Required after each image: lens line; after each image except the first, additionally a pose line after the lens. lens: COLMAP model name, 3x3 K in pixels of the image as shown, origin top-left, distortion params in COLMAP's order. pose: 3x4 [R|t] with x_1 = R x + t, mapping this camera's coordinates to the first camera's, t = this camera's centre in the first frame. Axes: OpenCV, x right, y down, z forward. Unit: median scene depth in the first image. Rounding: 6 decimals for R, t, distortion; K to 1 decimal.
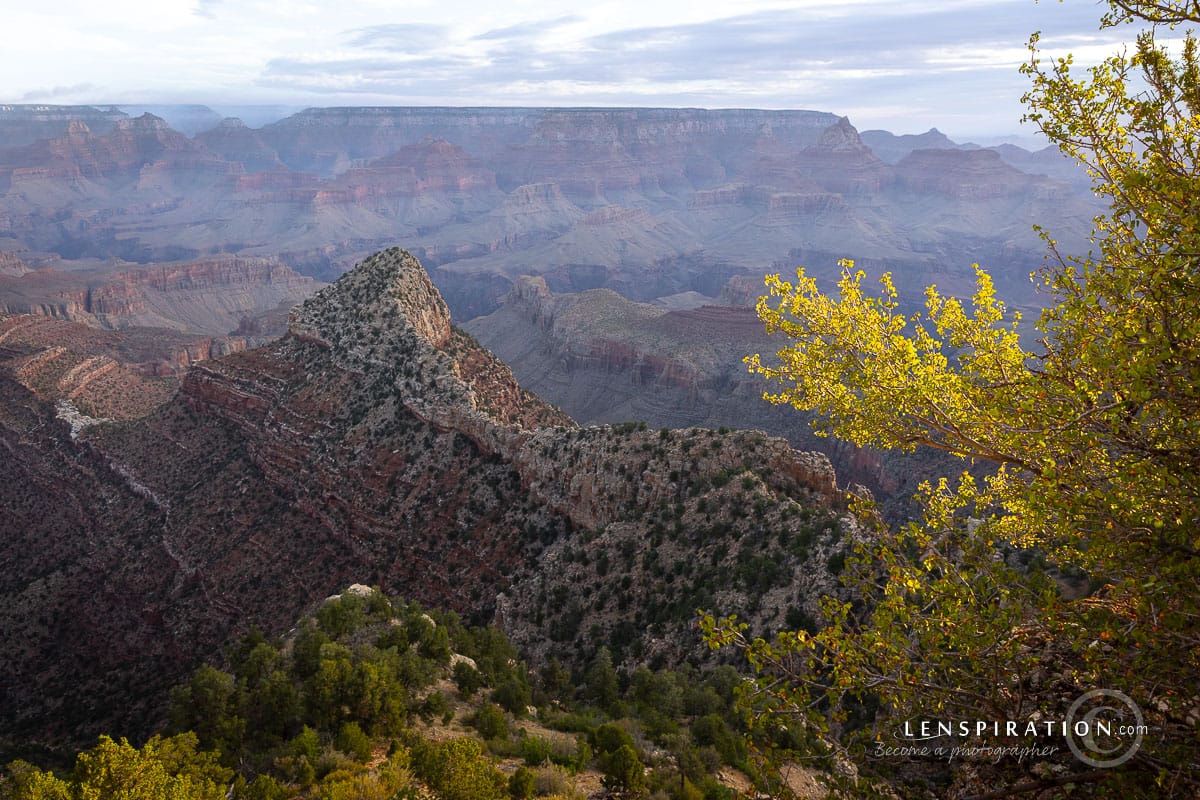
lens RADIAL K [[844.3, 0, 572.4], [0, 844.3, 404.4], [0, 0, 1]] dist [0.024164, -0.019049]
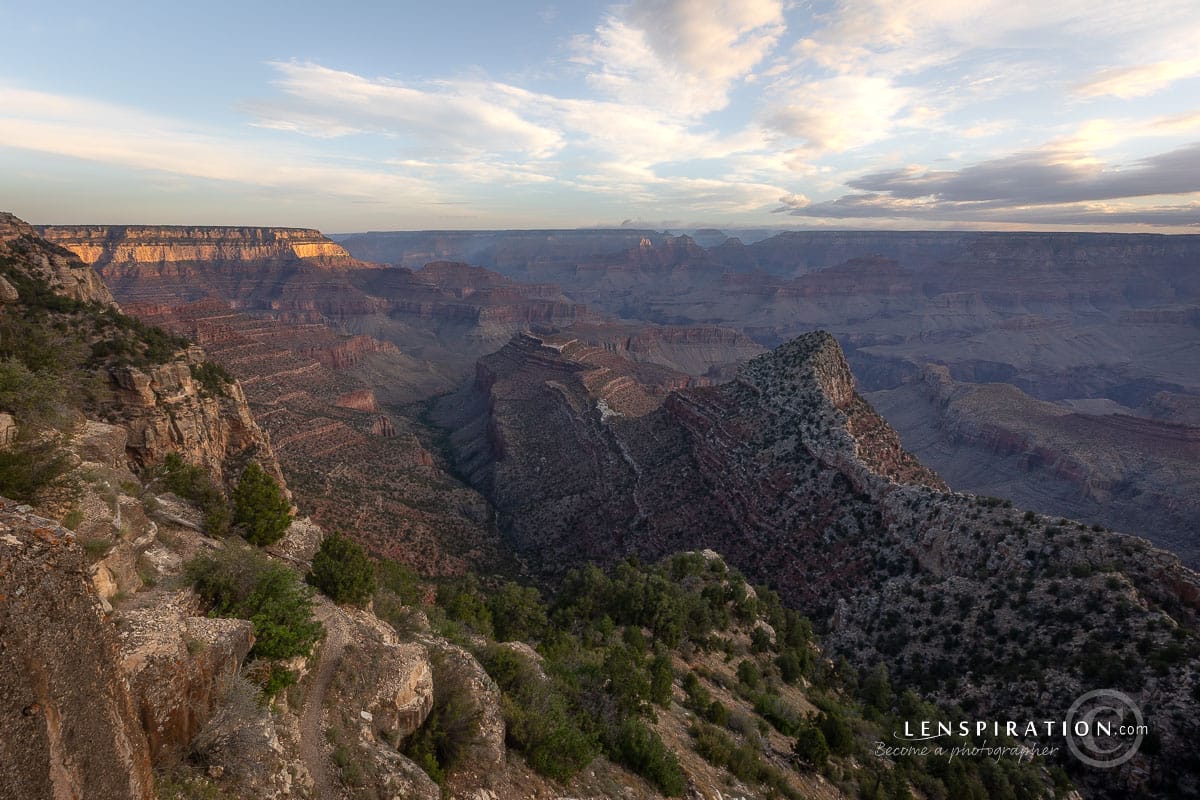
lens RADIAL K [[576.3, 0, 573.2], [0, 576.3, 411.5], [0, 0, 1]] dist [0.005778, -0.001532]
pose [[0.806450, 0.182268, -0.562509, 0.016273], [-0.201568, 0.979067, 0.028262, -0.000504], [0.555885, 0.090592, 0.826308, 0.005341]]
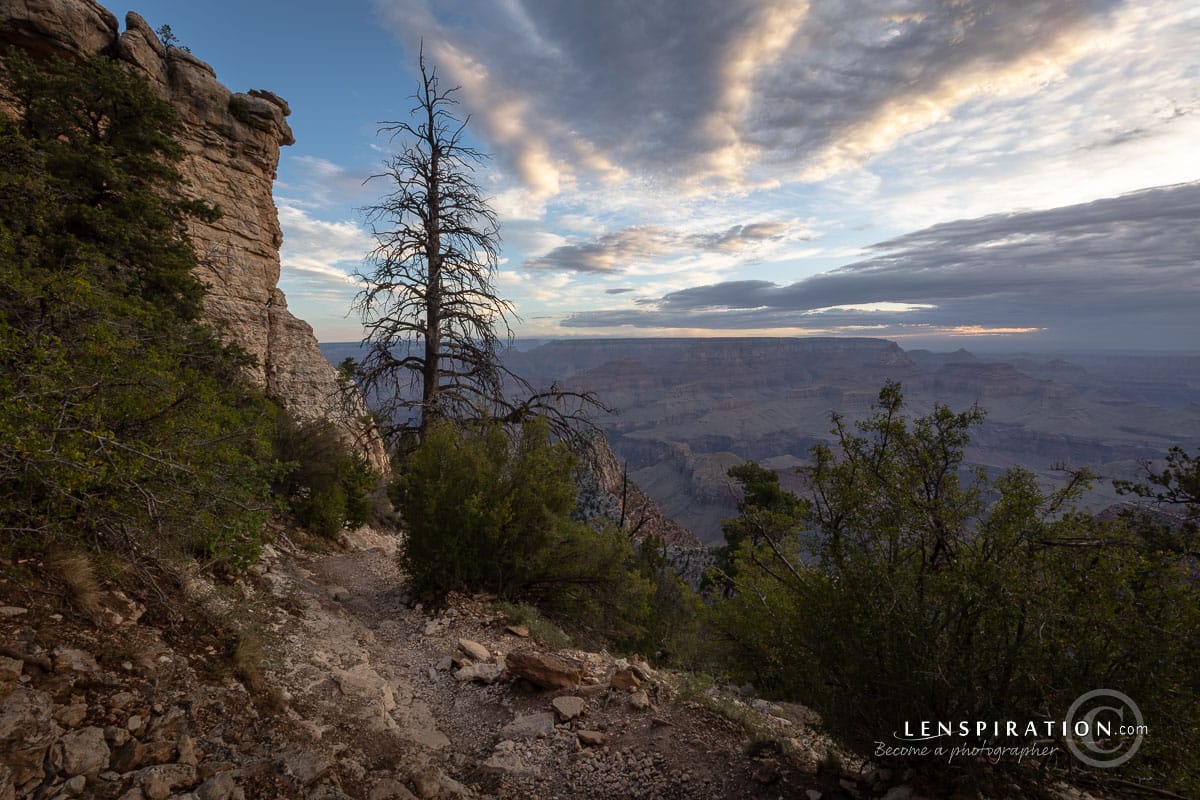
lens RADIAL K [[569.8, 0, 601.1], [0, 569.8, 376.6], [0, 0, 1]] dist [-0.000159, 0.000500]
pose [[0.976803, 0.002842, -0.214122, 0.051881], [-0.055177, 0.969489, -0.238843, -0.014544], [0.206910, 0.245117, 0.947157, -0.102189]]
